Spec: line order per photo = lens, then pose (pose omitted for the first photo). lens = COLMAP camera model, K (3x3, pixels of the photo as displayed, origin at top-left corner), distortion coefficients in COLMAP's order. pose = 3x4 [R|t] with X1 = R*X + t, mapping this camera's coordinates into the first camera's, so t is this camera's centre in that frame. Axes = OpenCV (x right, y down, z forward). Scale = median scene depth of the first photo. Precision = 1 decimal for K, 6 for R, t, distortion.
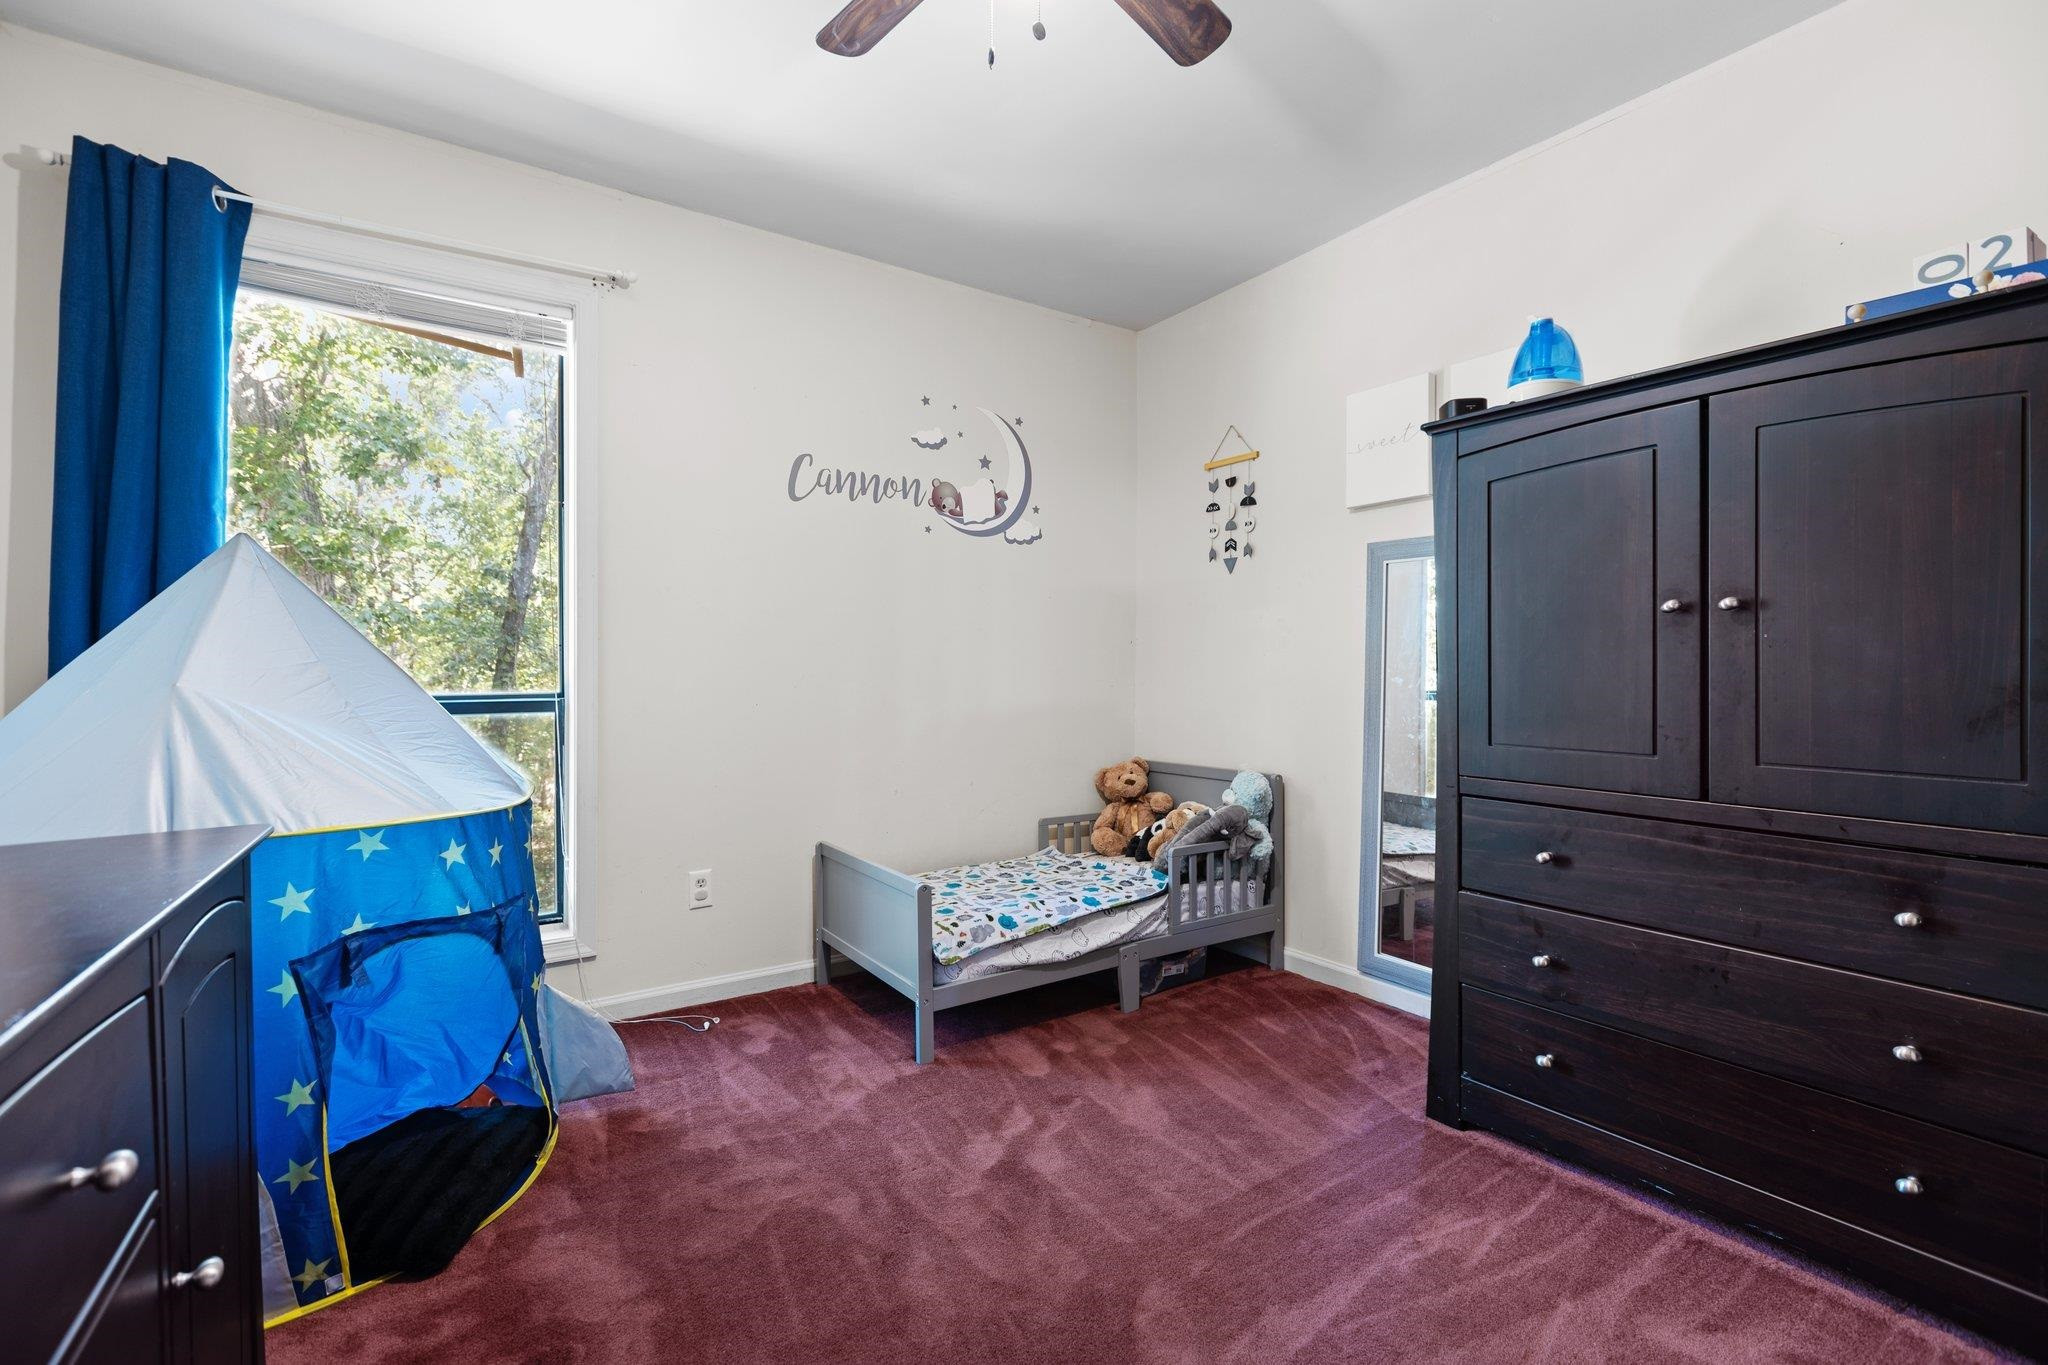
lens RADIAL K [[918.7, 0, 1024.0], [0, 918.7, 682.5], [0, 0, 1]] dist [-0.000761, -0.000242]
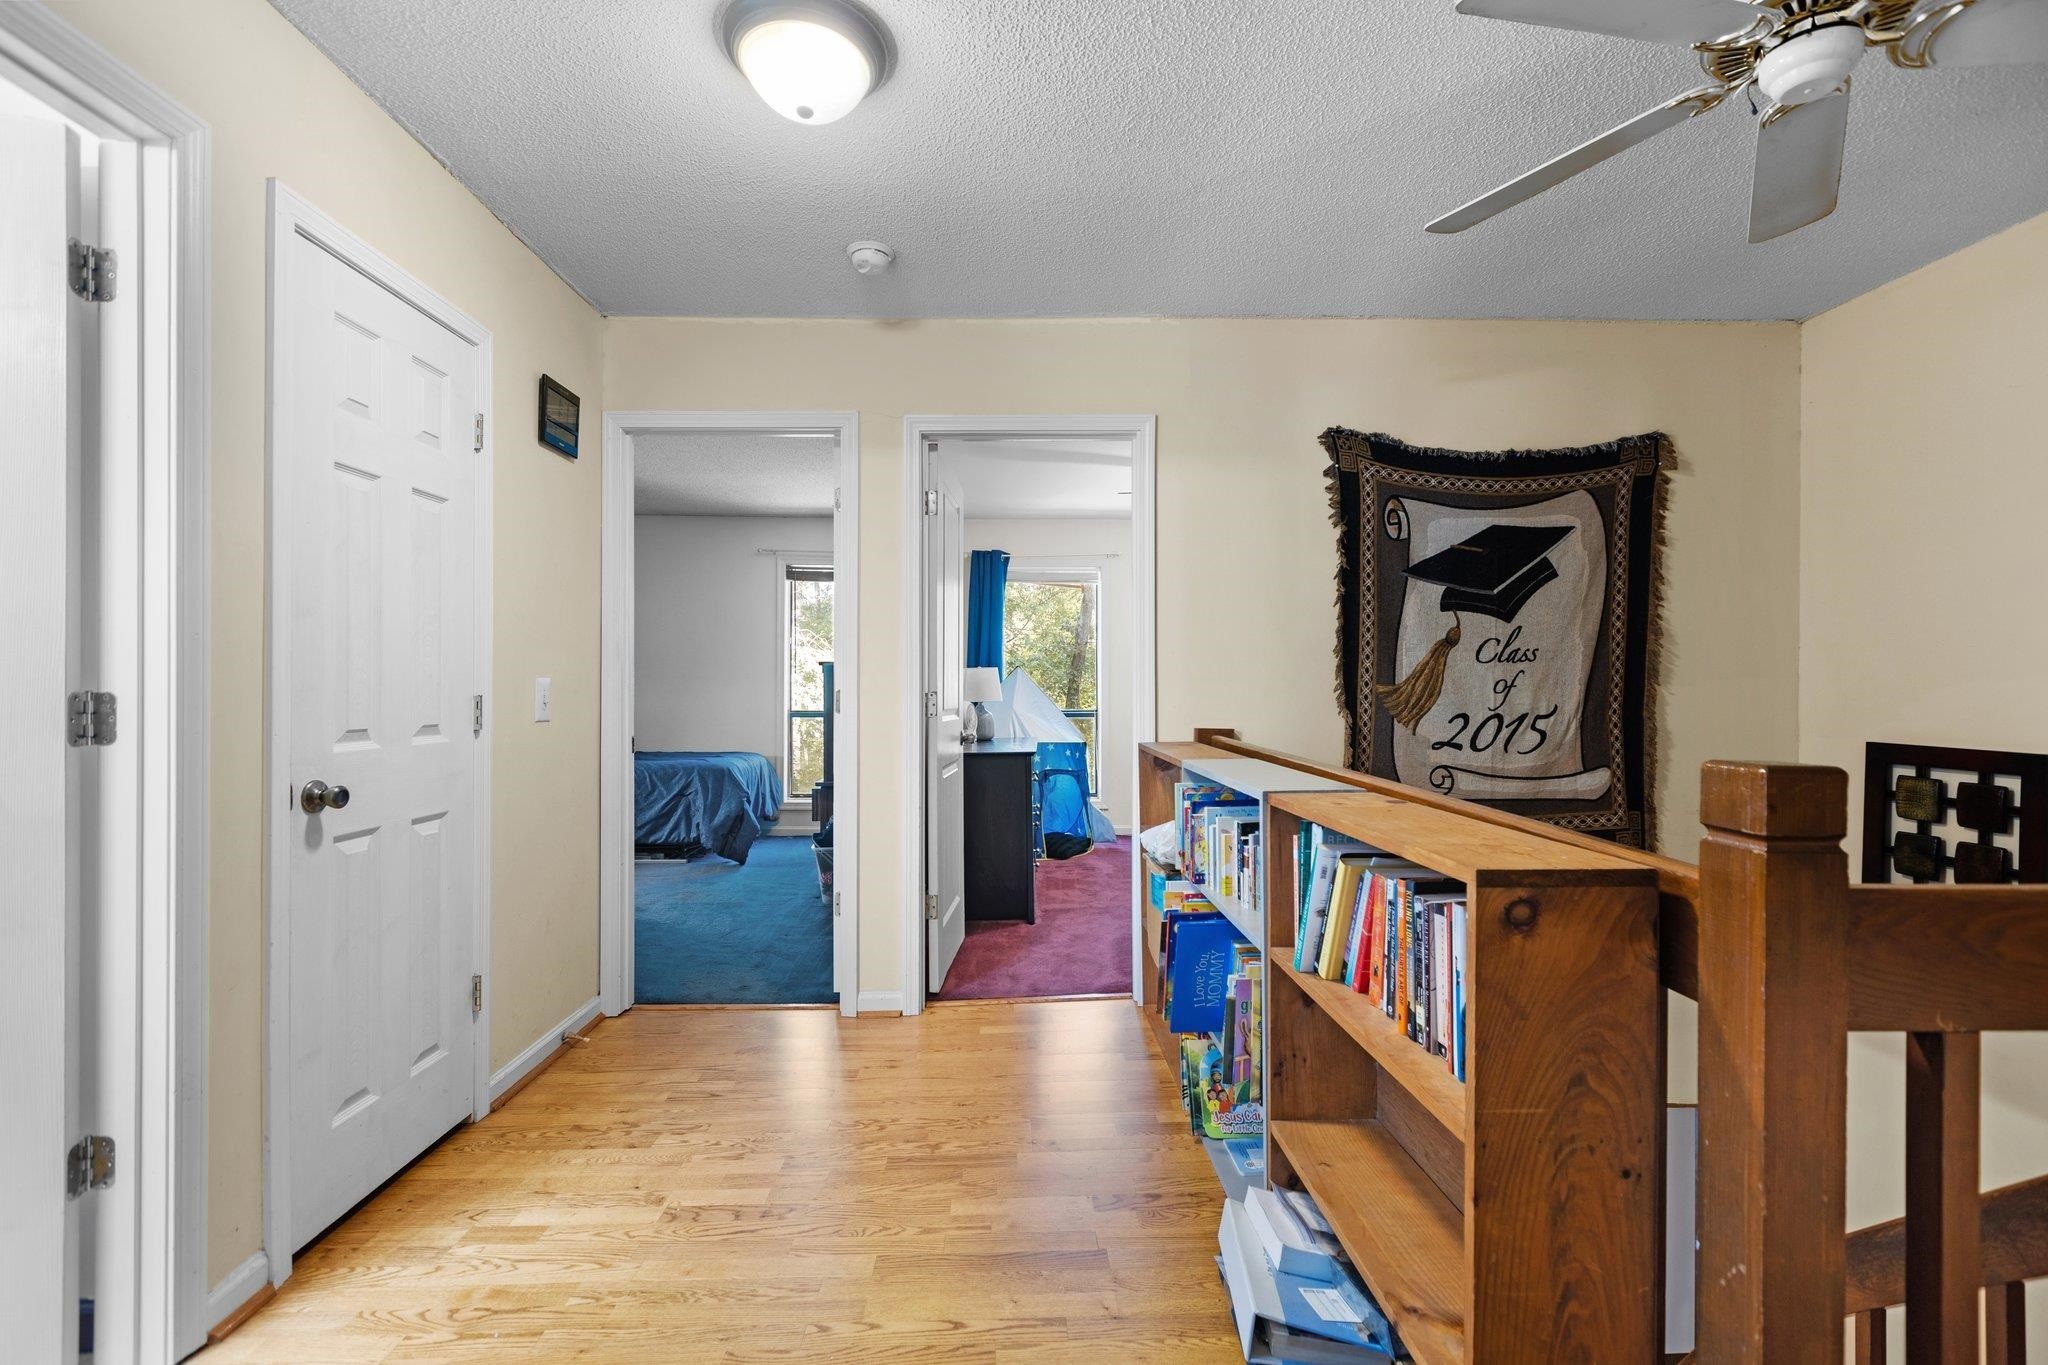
lens RADIAL K [[918.7, 0, 1024.0], [0, 918.7, 682.5], [0, 0, 1]] dist [-0.000761, -0.000242]
pose [[0.846077, -0.005154, -0.533036, 1.026482], [-0.001493, 0.999926, -0.012038, -0.045851], [0.533059, 0.010981, 0.846007, -1.898556]]
